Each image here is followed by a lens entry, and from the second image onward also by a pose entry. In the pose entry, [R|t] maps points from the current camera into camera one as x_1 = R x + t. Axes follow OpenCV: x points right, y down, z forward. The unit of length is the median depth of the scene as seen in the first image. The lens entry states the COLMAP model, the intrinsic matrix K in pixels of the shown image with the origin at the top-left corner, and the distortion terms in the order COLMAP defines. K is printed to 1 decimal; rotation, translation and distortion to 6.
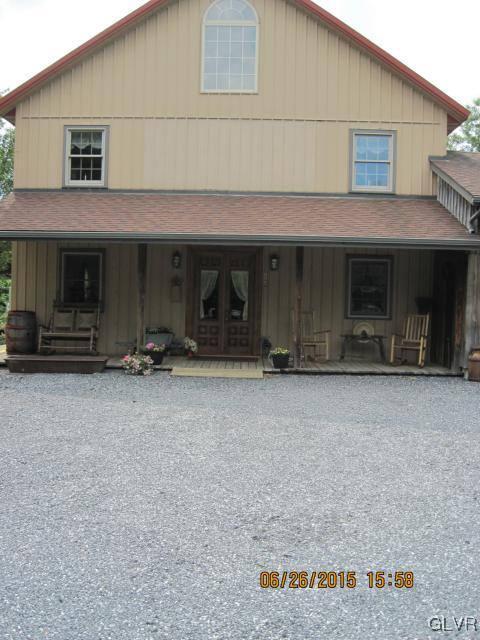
lens RADIAL K [[664.1, 0, 240.0], [0, 664.1, 320.0], [0, 0, 1]] dist [-0.086050, 0.001397]
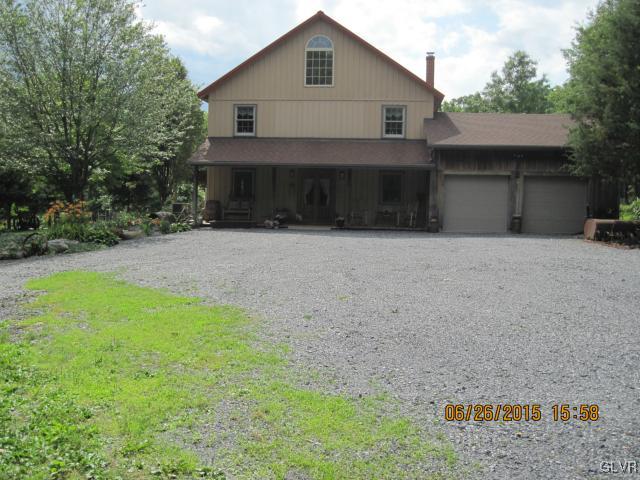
lens RADIAL K [[664.1, 0, 320.0], [0, 664.1, 240.0], [0, 0, 1]] dist [-0.086050, 0.001397]
pose [[0.996514, 0.004177, -0.083327, 0.149407], [-0.001876, 0.999615, 0.027677, 0.049086], [0.083410, -0.027425, 0.996138, -0.936218]]
